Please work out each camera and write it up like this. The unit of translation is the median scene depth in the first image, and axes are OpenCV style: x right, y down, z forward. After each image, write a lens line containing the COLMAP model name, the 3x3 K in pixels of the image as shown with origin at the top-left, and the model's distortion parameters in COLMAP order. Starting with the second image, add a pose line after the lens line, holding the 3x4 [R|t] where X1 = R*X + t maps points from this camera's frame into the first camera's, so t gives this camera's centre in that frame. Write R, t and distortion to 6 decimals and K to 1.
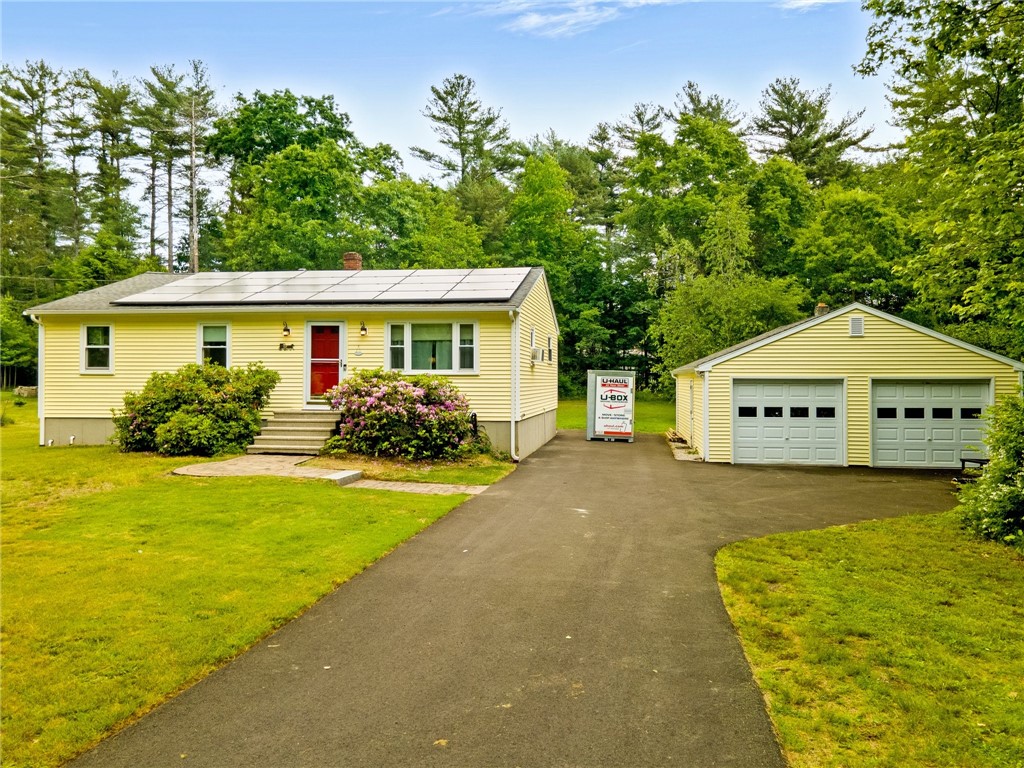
lens RADIAL K [[763.7, 0, 526.4], [0, 763.7, 370.4], [0, 0, 1]] dist [0.044501, 0.000241]
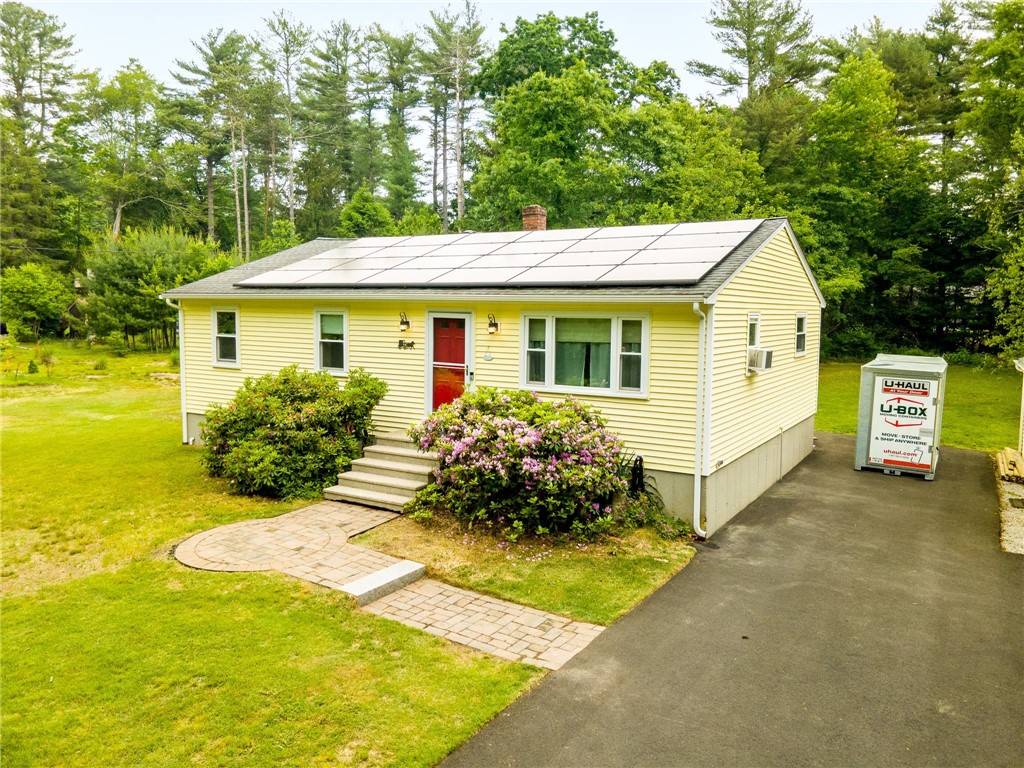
lens RADIAL K [[763.7, 0, 527.9], [0, 763.7, 366.5], [0, 0, 1]] dist [0.044501, 0.000241]
pose [[0.924959, 0.037775, -0.378184, 0.044231], [-0.005309, 0.996235, 0.086525, -0.038755], [0.380029, -0.078025, 0.921678, 0.179421]]
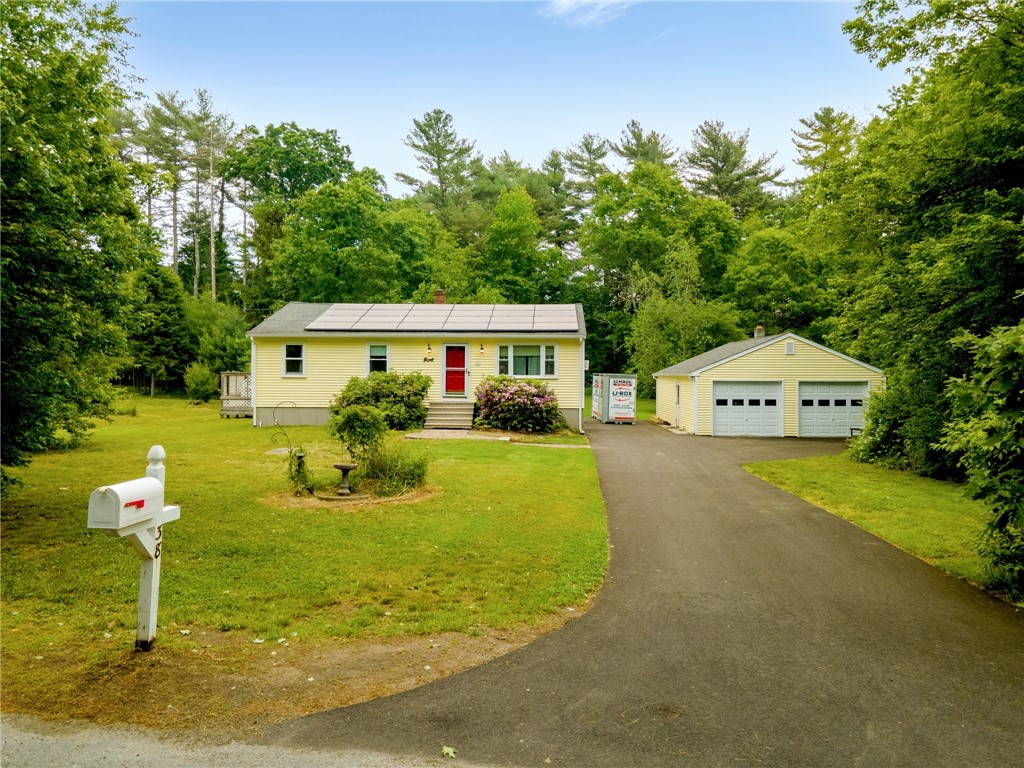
lens RADIAL K [[763.7, 0, 528.7], [0, 763.7, 370.0], [0, 0, 1]] dist [0.044501, 0.000241]
pose [[0.993637, 0.002254, 0.112606, -0.147766], [-0.002740, 0.999988, 0.004161, -0.008987], [-0.112595, -0.004443, 0.993631, -0.266457]]
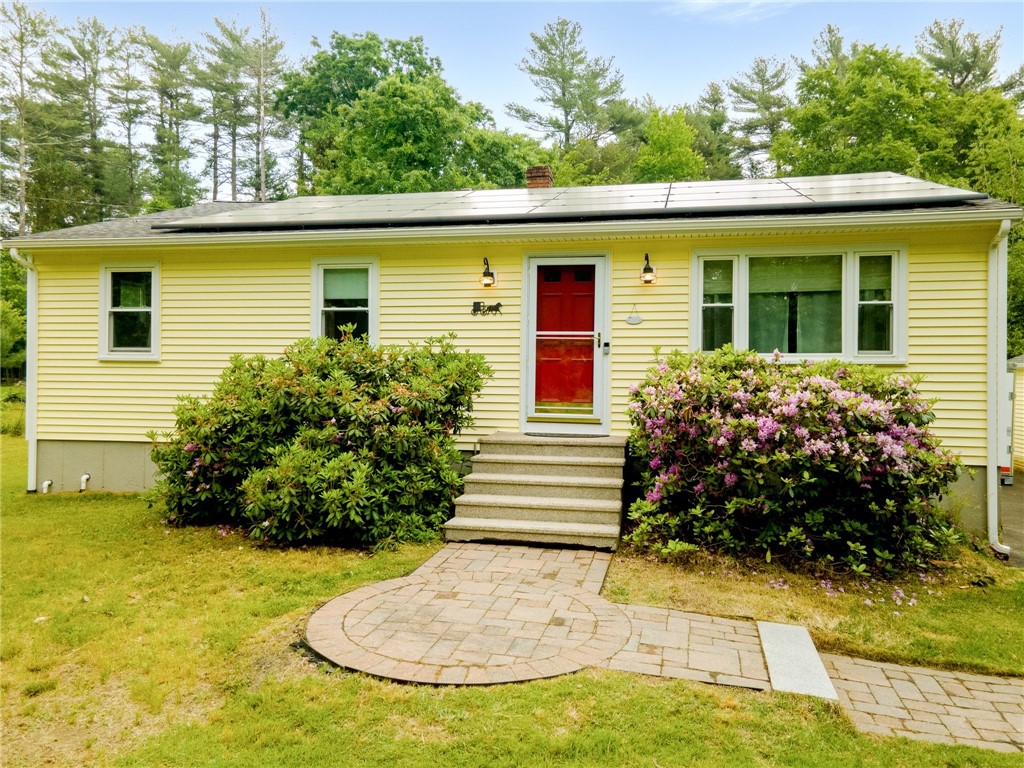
lens RADIAL K [[763.7, 0, 530.2], [0, 763.7, 371.8], [0, 0, 1]] dist [0.044501, 0.000241]
pose [[0.998303, 0.005363, -0.057979, -0.131388], [-0.005037, 0.999971, 0.005771, 0.004347], [0.058009, -0.005469, 0.998301, 0.257496]]
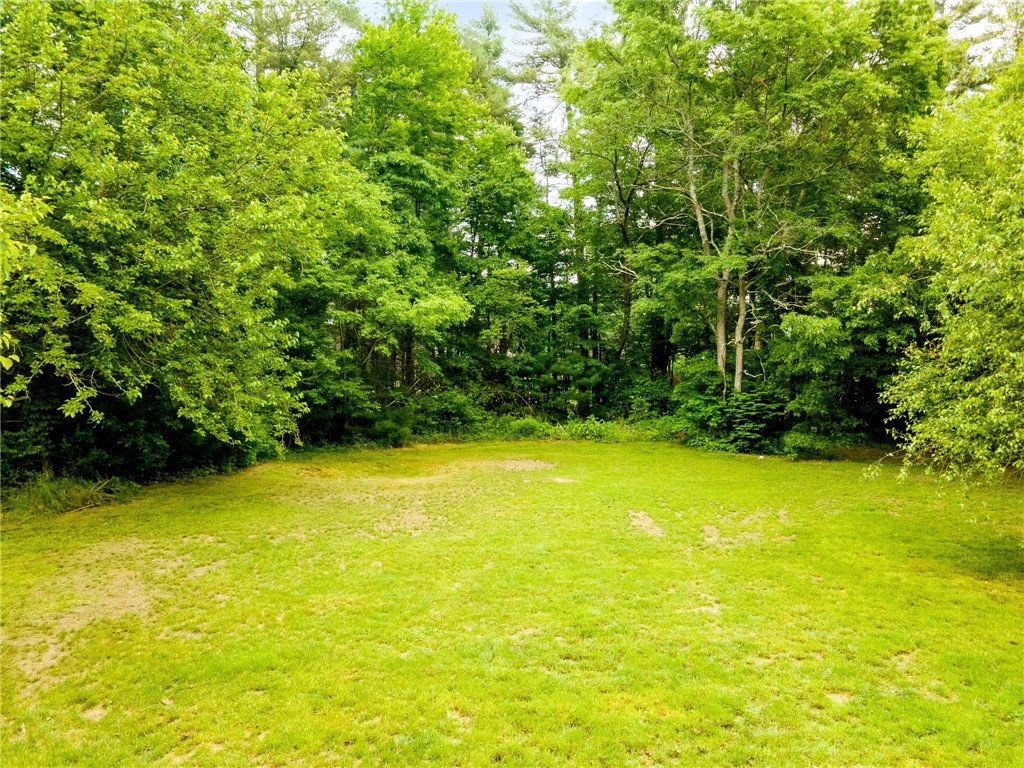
lens RADIAL K [[763.7, 0, 512.3], [0, 763.7, 385.2], [0, 0, 1]] dist [0.044501, 0.000241]
pose [[0.975806, 0.010558, 0.218384, -0.045737], [-0.014440, 0.999765, 0.016190, -0.010654], [-0.218162, -0.018952, 0.975729, 0.782069]]
